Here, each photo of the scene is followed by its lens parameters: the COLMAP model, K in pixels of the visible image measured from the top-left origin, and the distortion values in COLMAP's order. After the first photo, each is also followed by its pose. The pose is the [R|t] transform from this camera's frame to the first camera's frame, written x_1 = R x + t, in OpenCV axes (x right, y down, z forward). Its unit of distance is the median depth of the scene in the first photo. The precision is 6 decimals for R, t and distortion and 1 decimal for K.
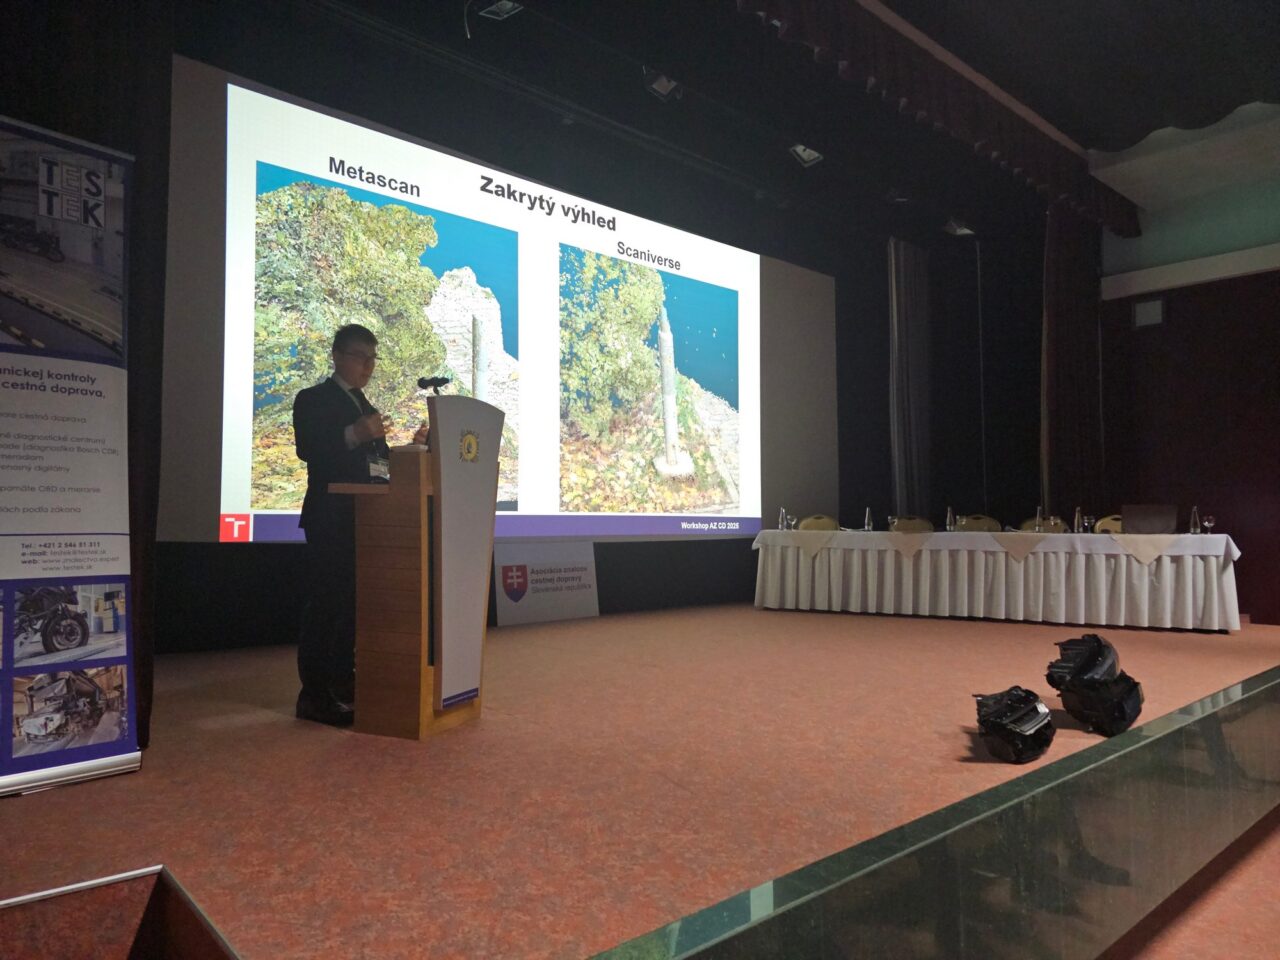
lens RADIAL K [[858.1, 0, 640.0], [0, 858.1, 480.0], [0, 0, 1]] dist [0.053770, -0.004257]
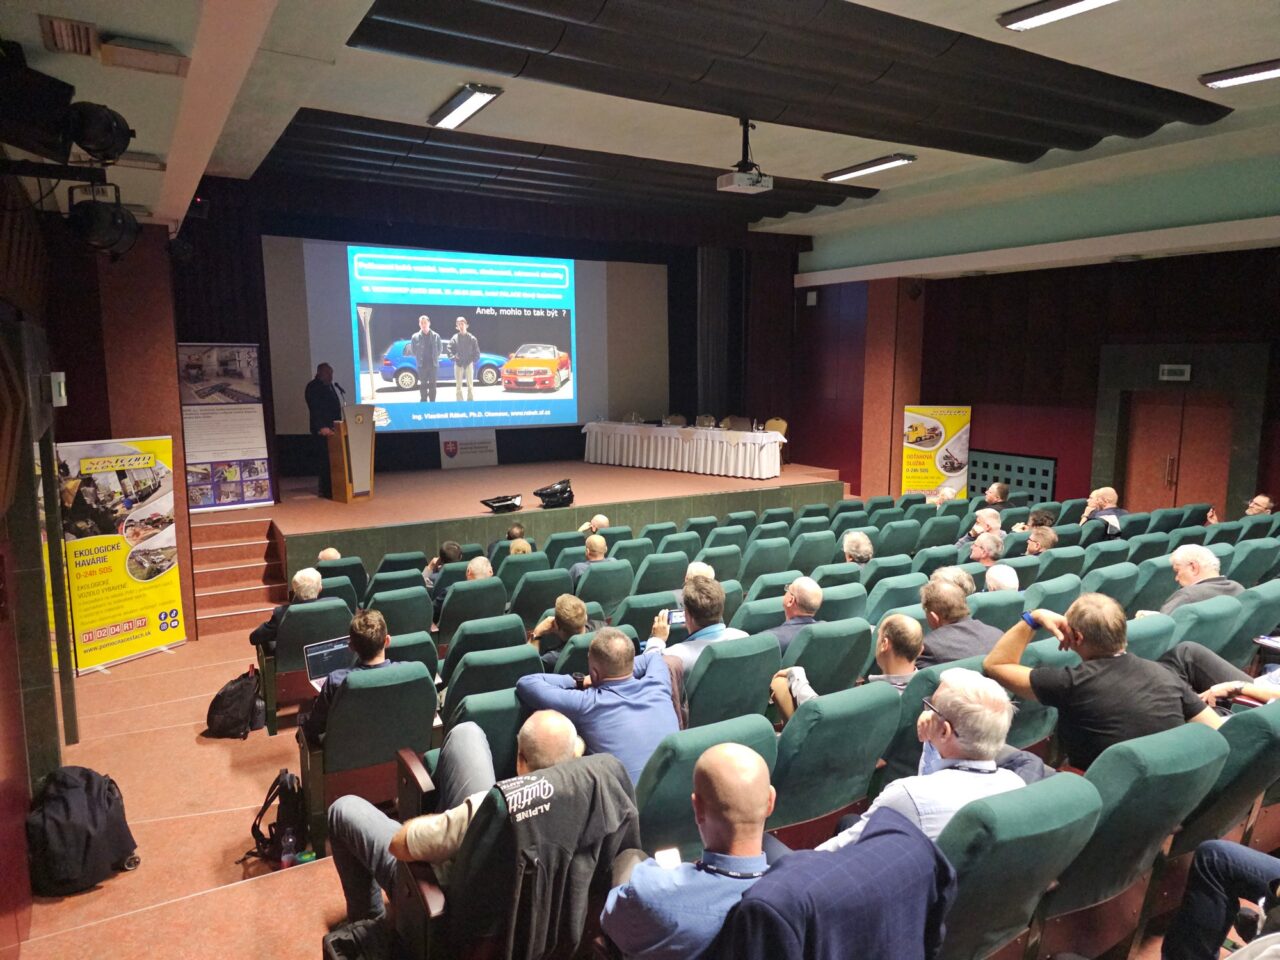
lens RADIAL K [[858.1, 0, 640.0], [0, 858.1, 480.0], [0, 0, 1]] dist [0.053770, -0.004257]
pose [[0.979079, 0.026198, -0.201786, 0.749653], [0.013263, 0.981351, 0.191764, -0.210605], [0.203047, -0.190429, 0.960473, -0.982266]]
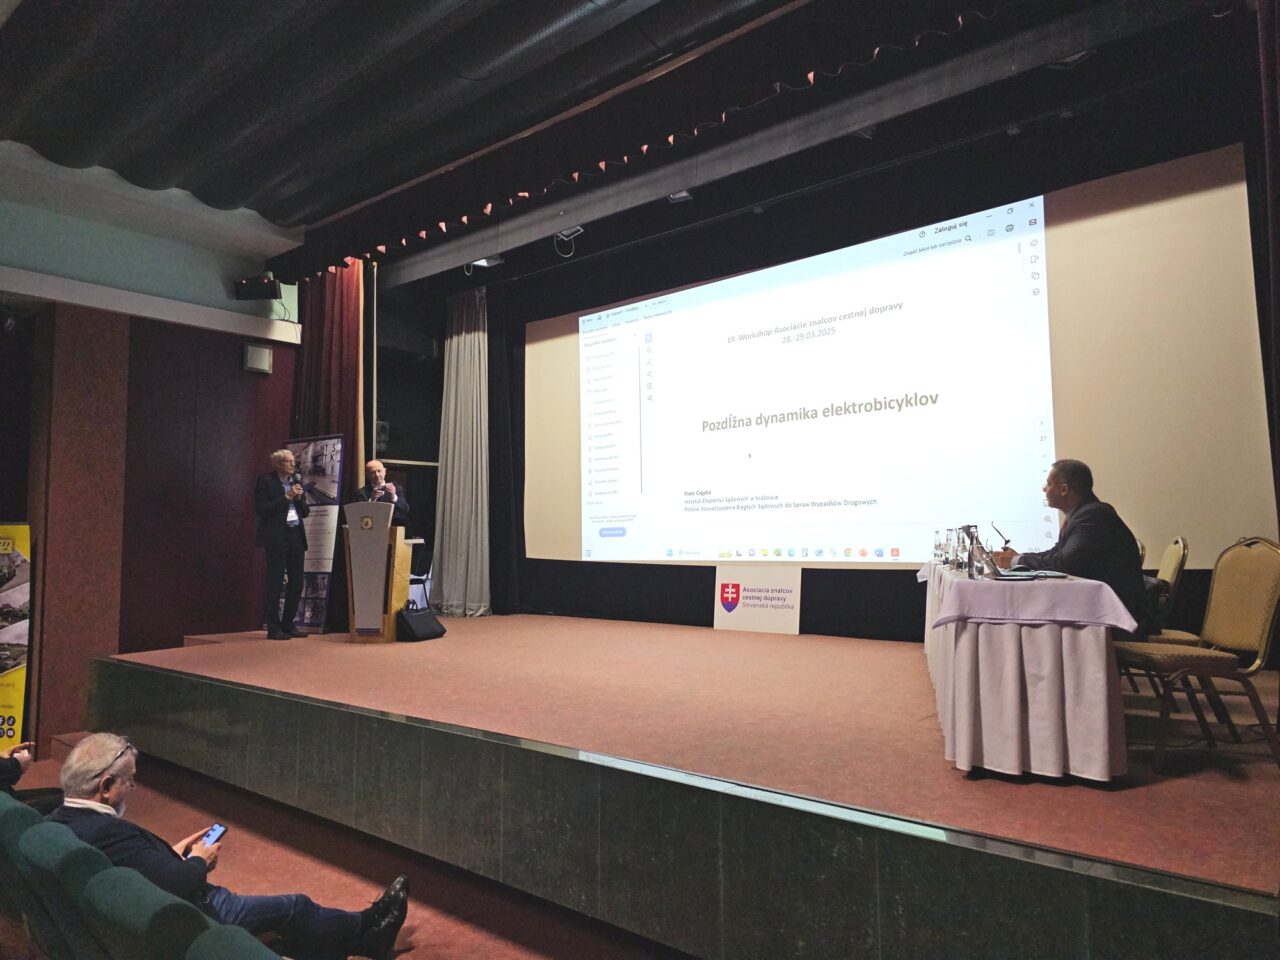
lens RADIAL K [[858.1, 0, 640.0], [0, 858.1, 480.0], [0, 0, 1]] dist [0.053770, -0.004257]
pose [[0.137268, -0.071639, -0.987940, 1.098776], [0.059868, 0.996158, -0.063917, 0.019610], [0.988723, -0.050372, 0.141029, 0.690462]]
